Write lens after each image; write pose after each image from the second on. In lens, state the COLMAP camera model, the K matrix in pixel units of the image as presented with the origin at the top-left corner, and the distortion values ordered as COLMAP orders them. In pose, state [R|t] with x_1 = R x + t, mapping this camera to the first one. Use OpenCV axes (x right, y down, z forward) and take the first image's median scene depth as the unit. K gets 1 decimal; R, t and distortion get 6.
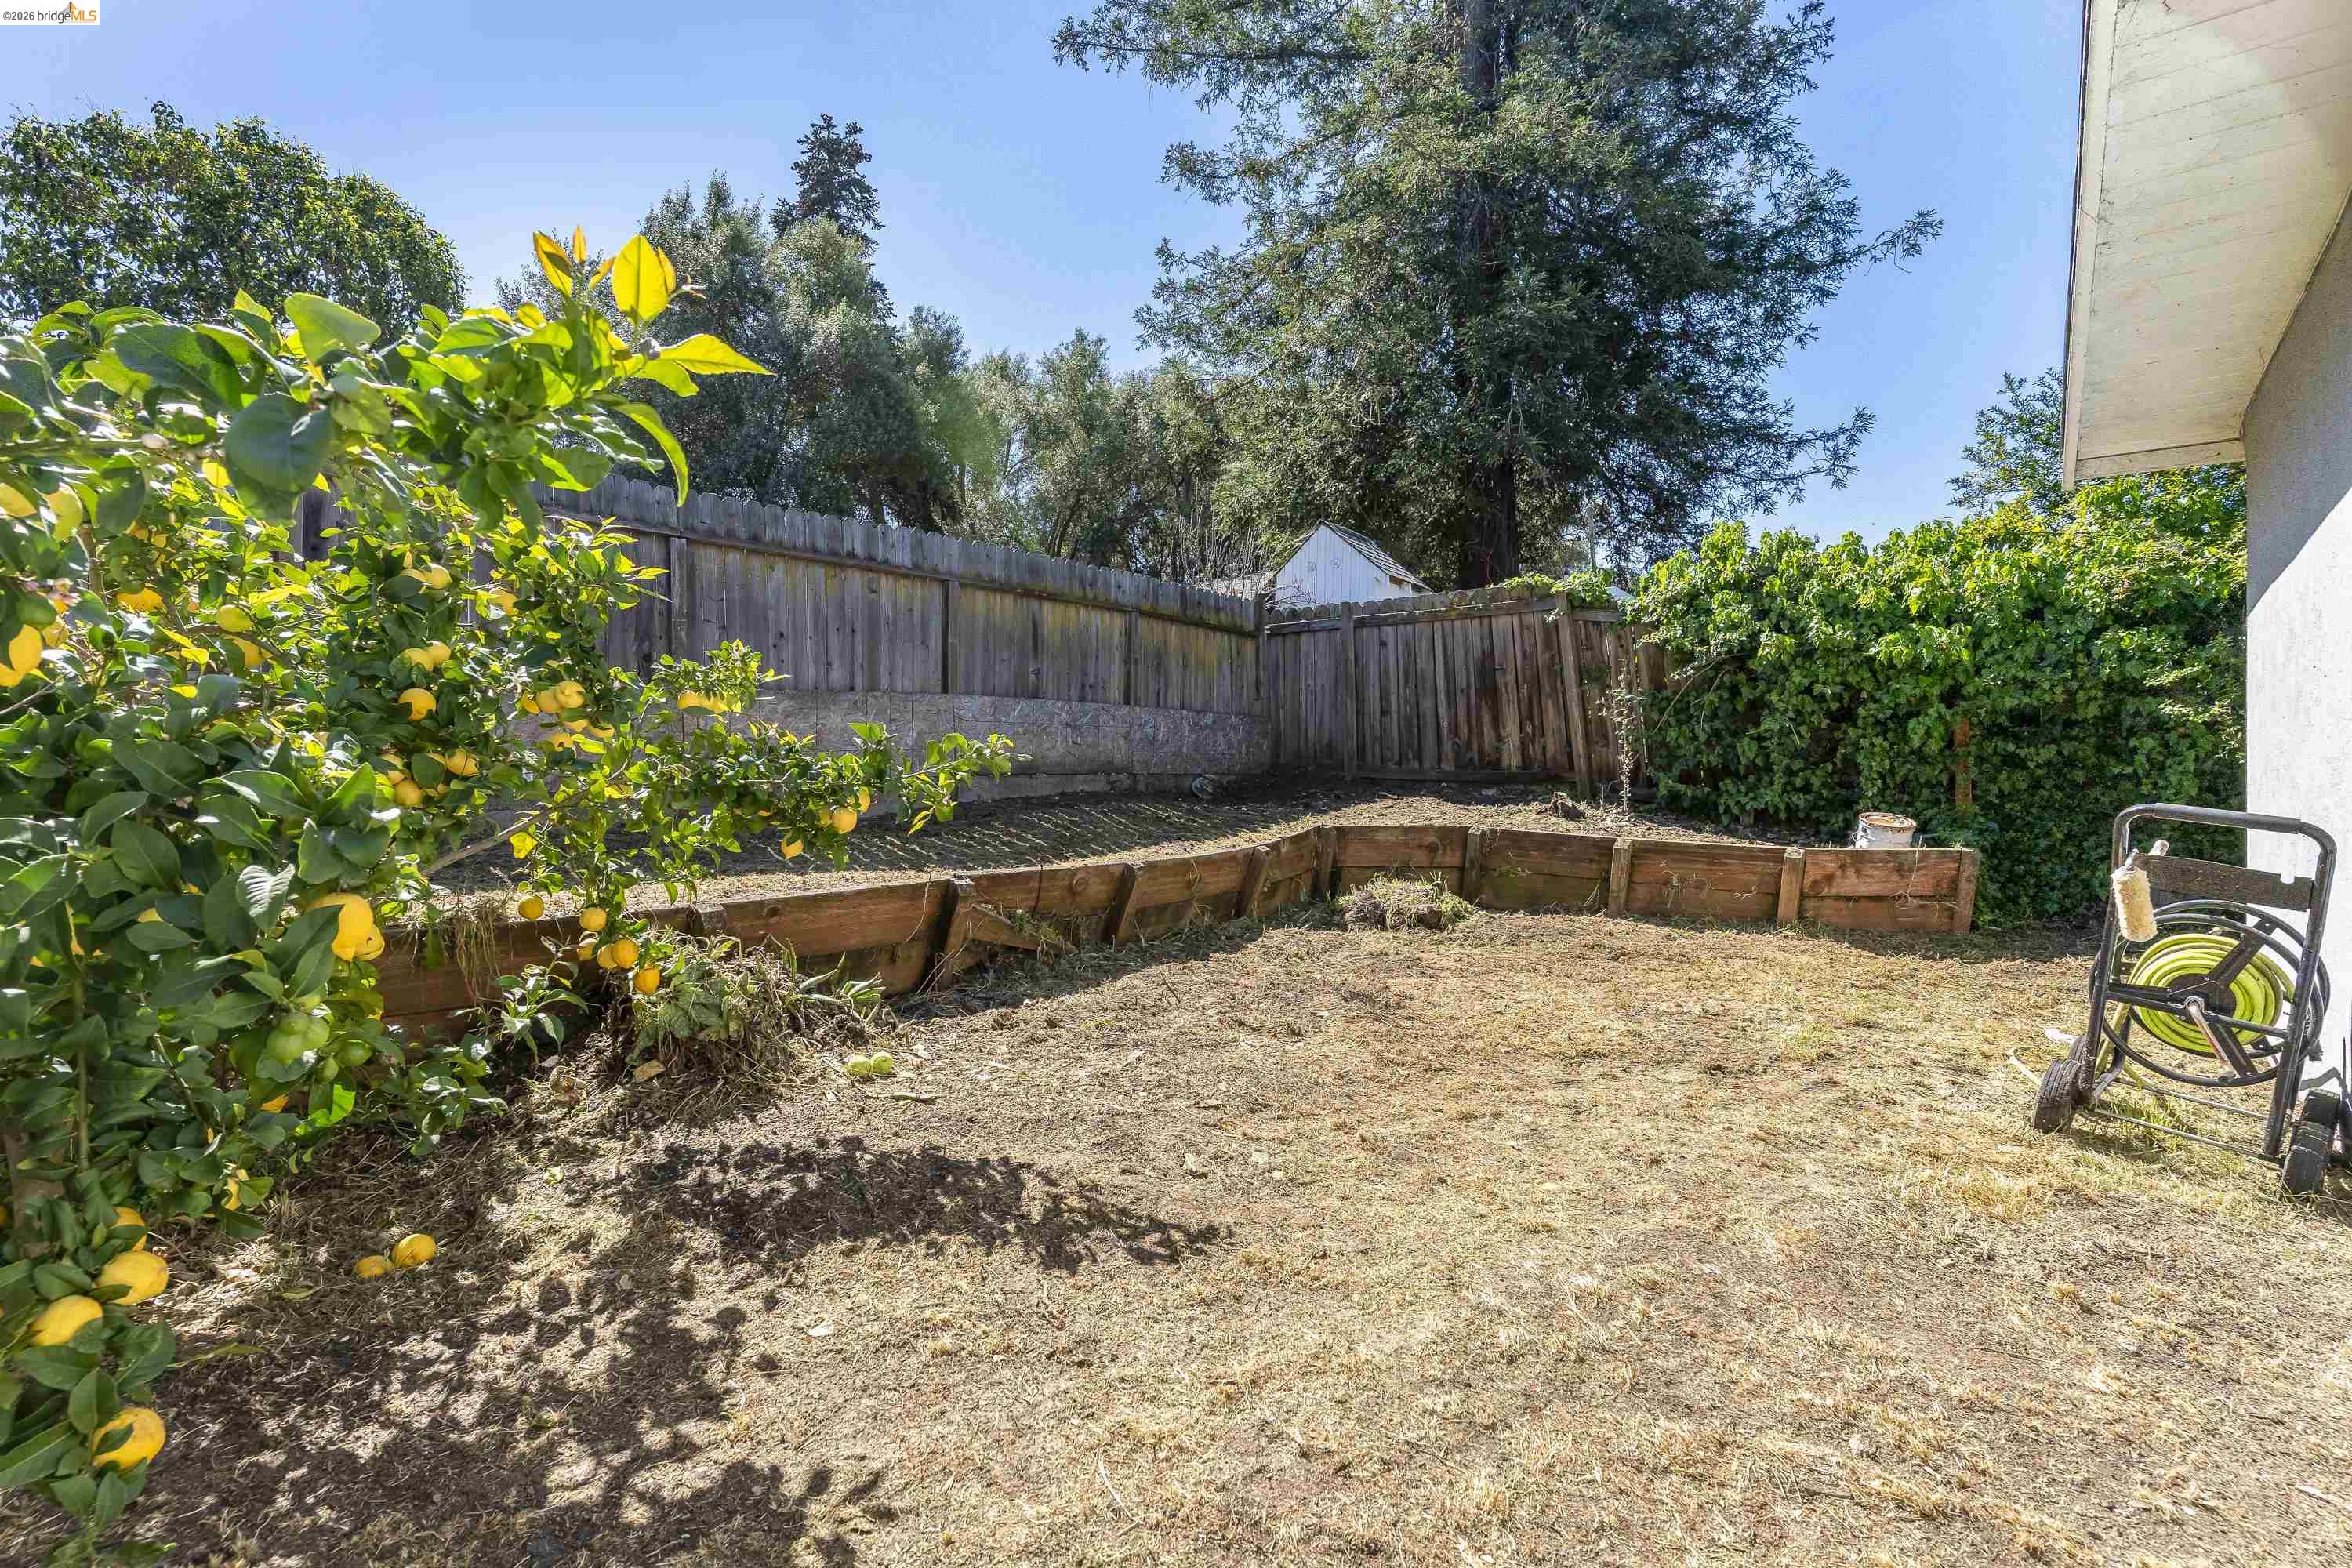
lens RADIAL K [[1108.6, 0, 1170.5], [0, 1108.6, 784.7], [0, 0, 1]] dist [0.002193, 0.000537]
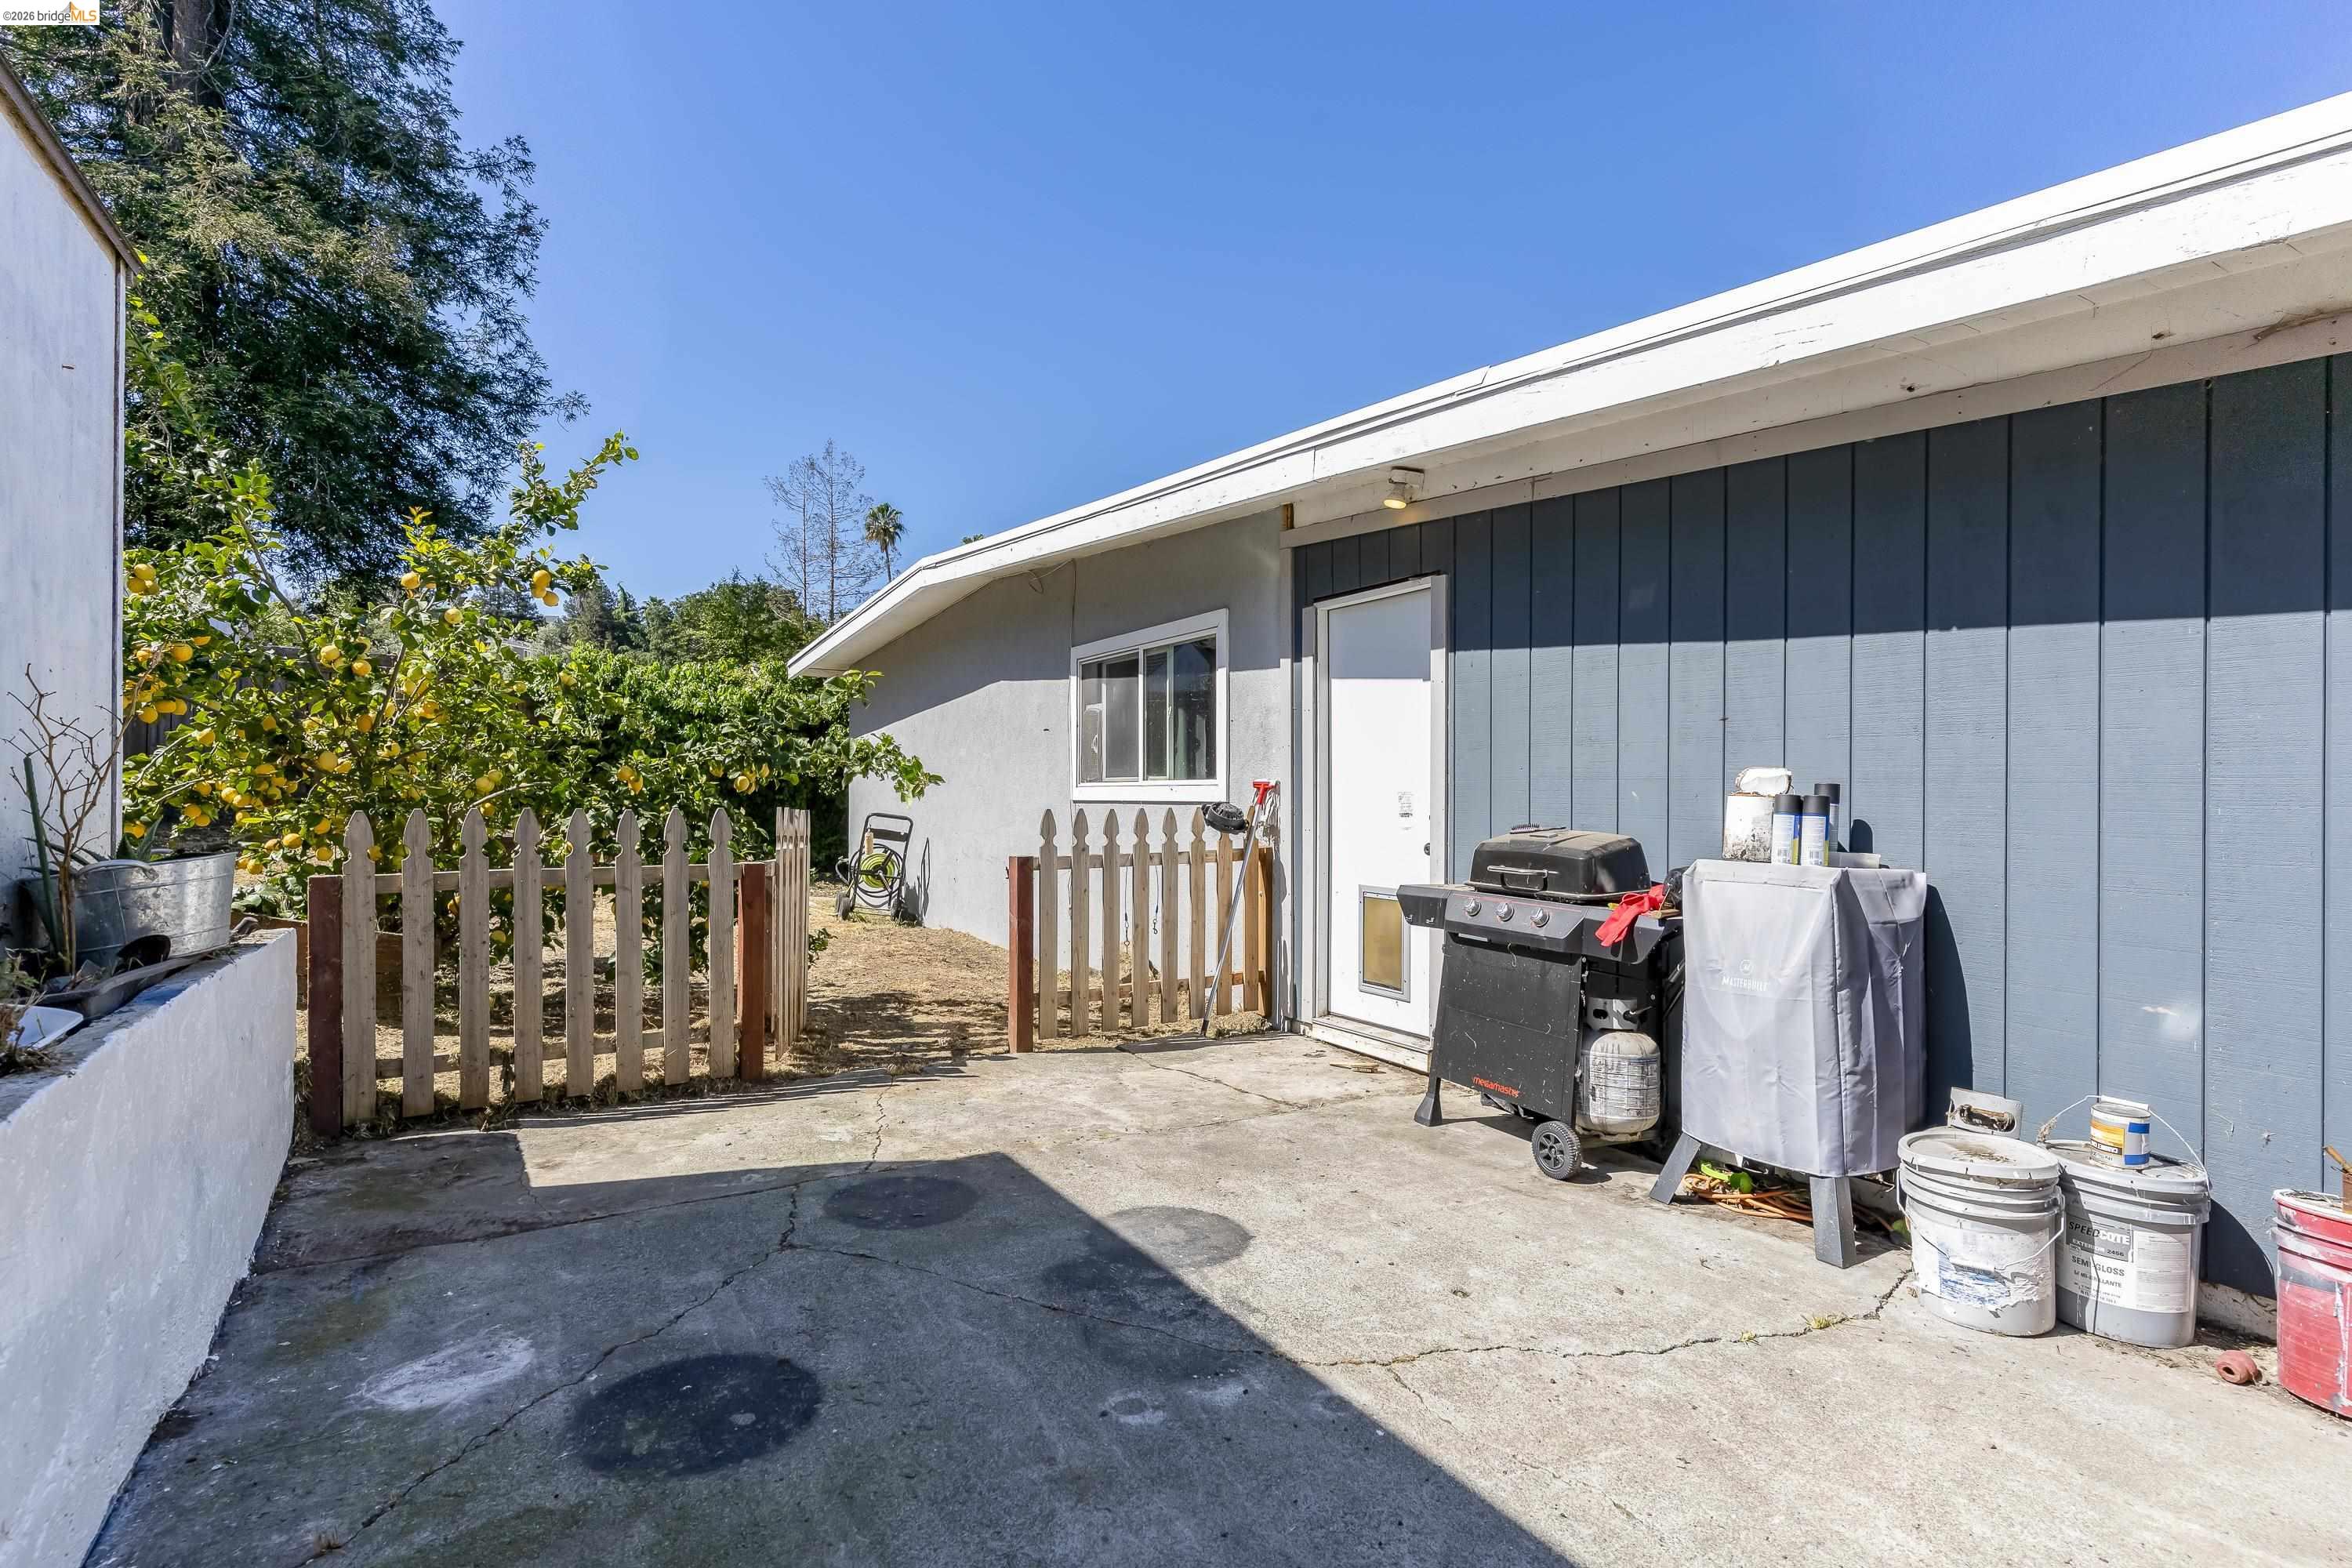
lens RADIAL K [[1113.3, 0, 1163.0], [0, 1113.3, 783.4], [0, 0, 1]] dist [-0.000086, 0.000333]
pose [[0.364218, 0.013601, 0.931214, -0.735396], [0.001046, 0.999887, -0.015013, -0.006783], [-0.931313, 0.006442, 0.364162, -0.393596]]
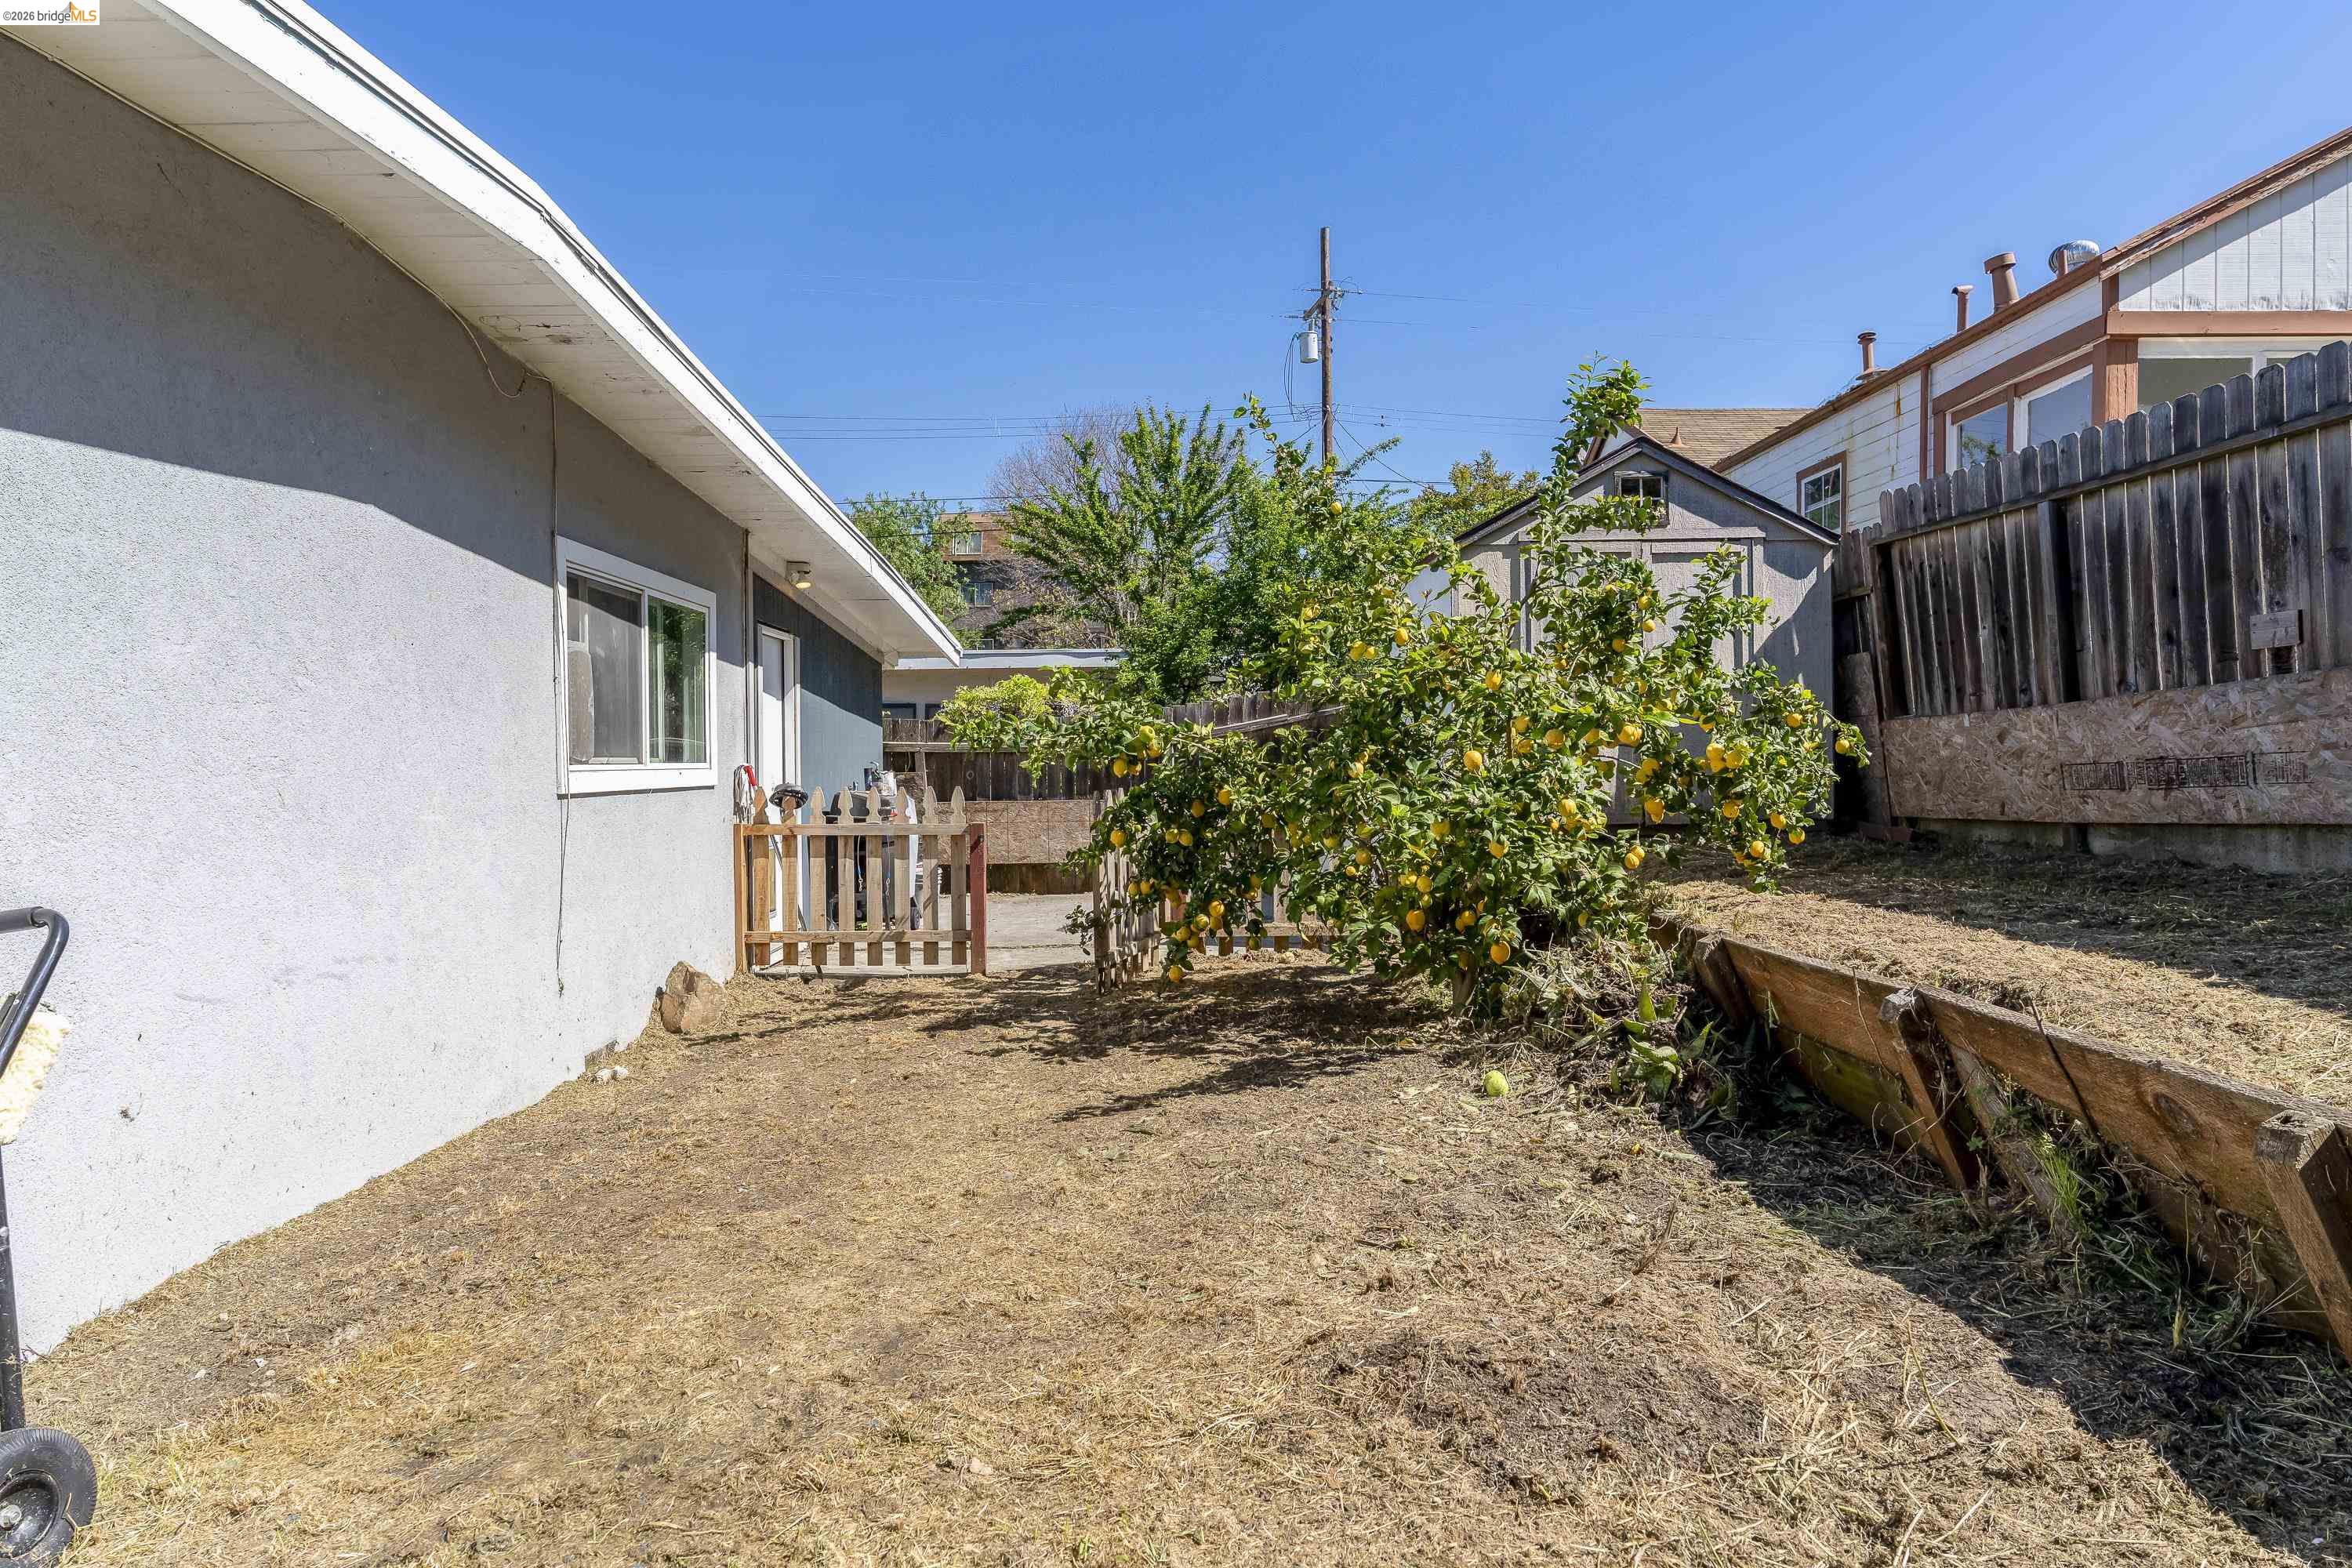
lens RADIAL K [[1350.8, 0, 1176.0], [0, 1350.8, 784.0], [0, 0, 1]] dist [-0.001117, 0.002597]
pose [[-0.791797, 0.025484, -0.610252, 0.310152], [0.009392, 0.999519, 0.029553, -0.029638], [0.610712, 0.017669, -0.791656, 0.772305]]
